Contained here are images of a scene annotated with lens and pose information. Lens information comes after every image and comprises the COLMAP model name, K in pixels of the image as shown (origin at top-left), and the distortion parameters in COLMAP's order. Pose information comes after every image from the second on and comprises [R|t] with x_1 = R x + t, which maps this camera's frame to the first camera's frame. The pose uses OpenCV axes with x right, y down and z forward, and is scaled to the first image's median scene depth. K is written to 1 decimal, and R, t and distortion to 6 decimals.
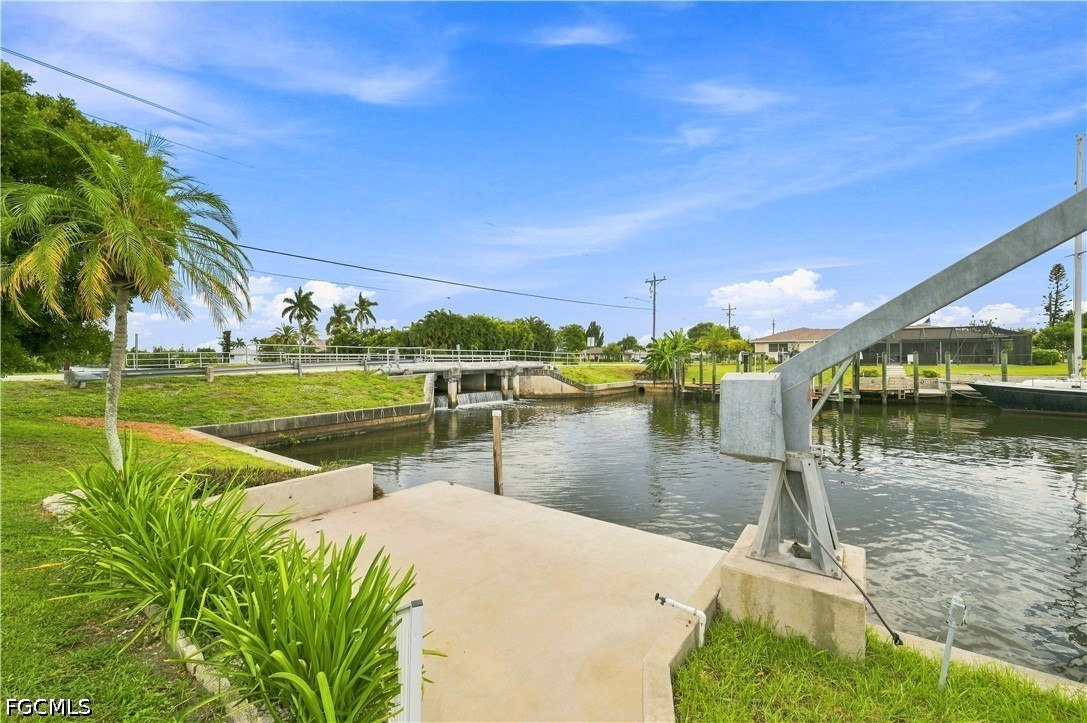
lens RADIAL K [[441.3, 0, 539.0], [0, 441.3, 363.9], [0, 0, 1]] dist [-0.000358, 0.000309]
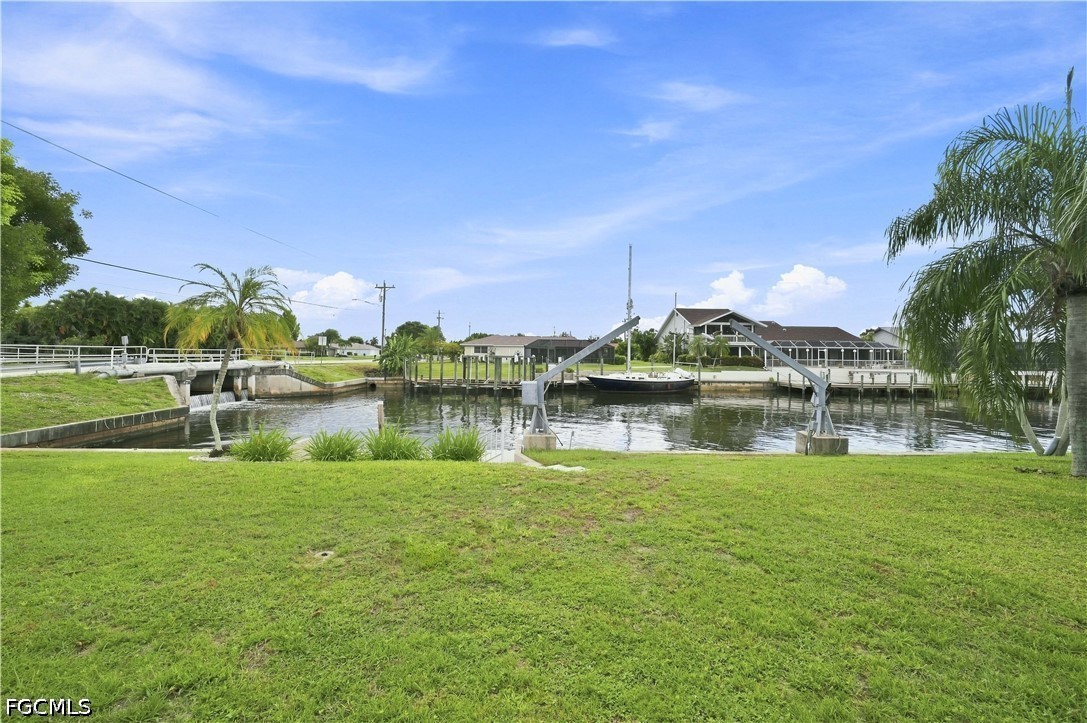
lens RADIAL K [[441.3, 0, 543.6], [0, 441.3, 360.6], [0, 0, 1]] dist [-0.000358, 0.000309]
pose [[0.786696, 0.005278, 0.617318, -0.148244], [-0.008705, 0.999959, 0.002544, -0.014249], [-0.617279, -0.007375, 0.786710, -0.169042]]
